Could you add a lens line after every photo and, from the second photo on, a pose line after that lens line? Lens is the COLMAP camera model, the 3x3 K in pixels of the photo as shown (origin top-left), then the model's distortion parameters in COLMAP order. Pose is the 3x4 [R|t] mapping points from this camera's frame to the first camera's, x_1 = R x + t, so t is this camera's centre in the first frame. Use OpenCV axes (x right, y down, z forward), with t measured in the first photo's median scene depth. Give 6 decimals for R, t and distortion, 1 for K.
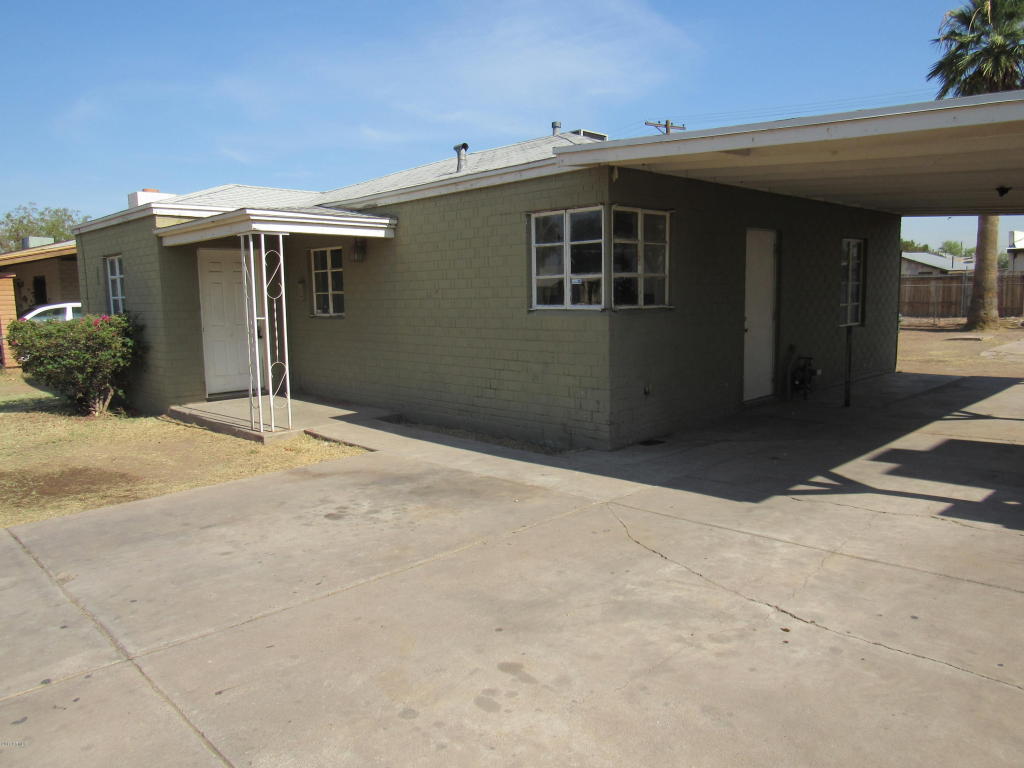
lens RADIAL K [[728.4, 0, 510.1], [0, 728.4, 382.5], [0, 0, 1]] dist [-0.024556, 0.006833]
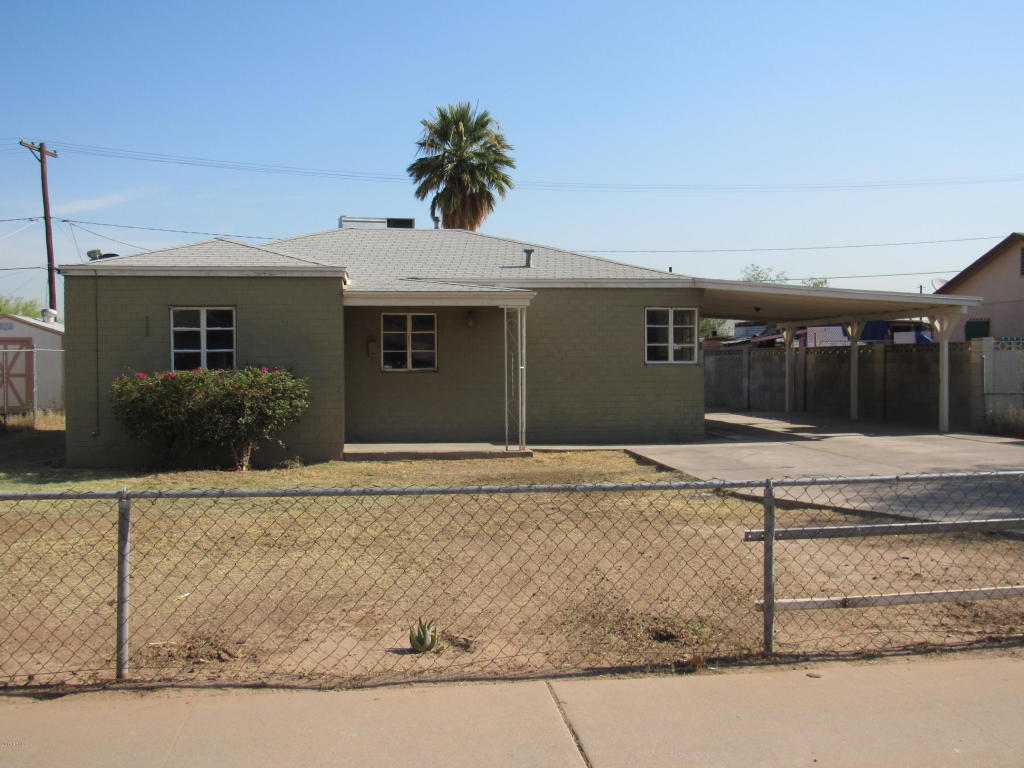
lens RADIAL K [[1054.7, 0, 513.5], [0, 1054.7, 367.0], [0, 0, 1]] dist [-0.031037, 0.000000]
pose [[0.605484, 0.014422, 0.795727, -1.586229], [0.089259, 0.992297, -0.085904, 0.067242], [-0.790836, 0.123040, 0.599533, -0.160743]]
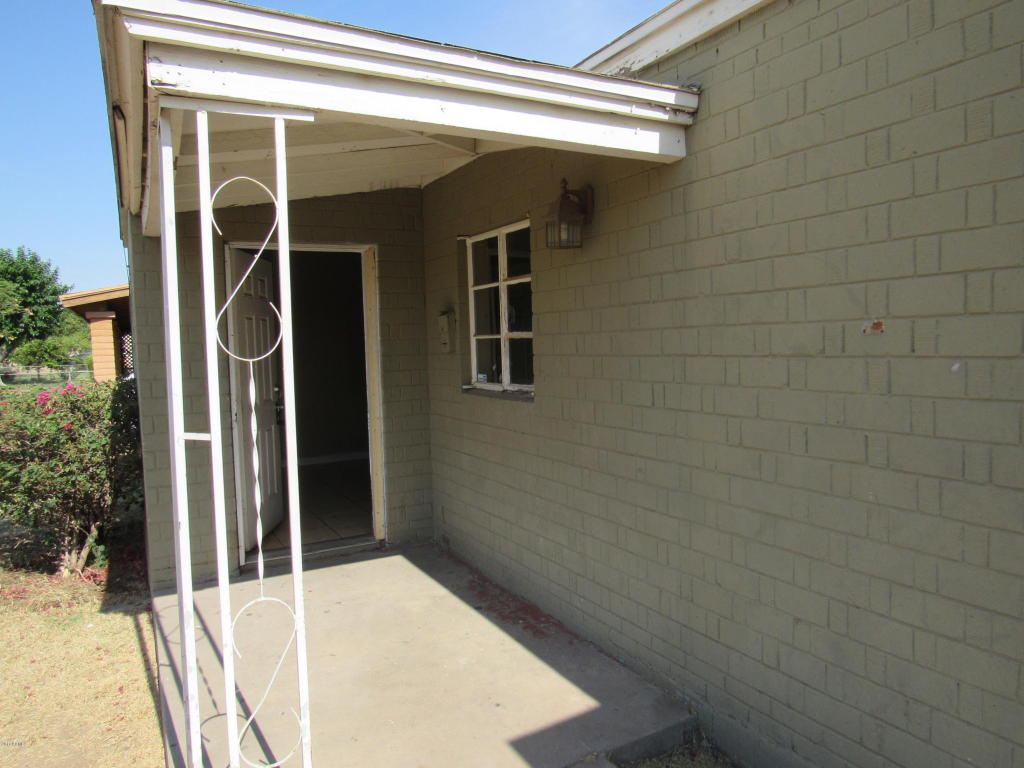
lens RADIAL K [[728.4, 0, 514.1], [0, 728.4, 379.8], [0, 0, 1]] dist [-0.024556, 0.006833]
pose [[0.960209, 0.006067, -0.279217, -0.130926], [-0.022514, 0.998192, -0.055733, -0.078647], [0.278374, 0.059802, 0.958609, 0.632121]]
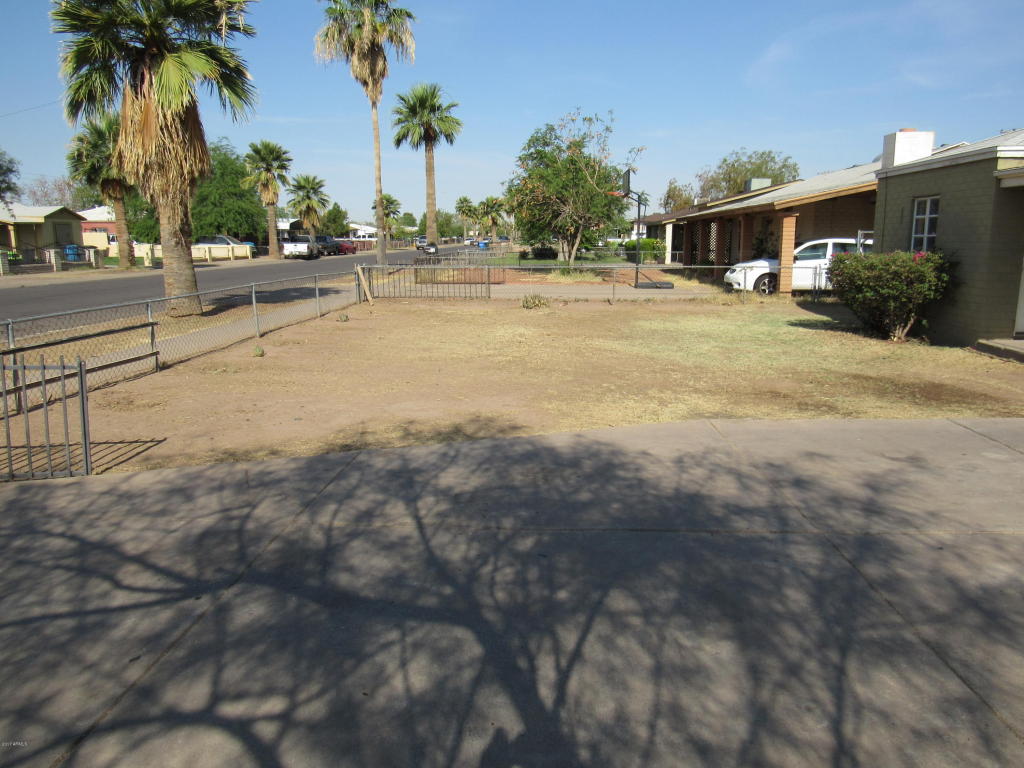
lens RADIAL K [[728.4, 0, 522.0], [0, 728.4, 372.3], [0, 0, 1]] dist [-0.024556, 0.006833]
pose [[0.673507, 0.152316, -0.723318, -0.149503], [-0.100746, 0.988323, 0.114312, 0.026292], [0.732283, -0.004119, 0.680988, -0.212458]]
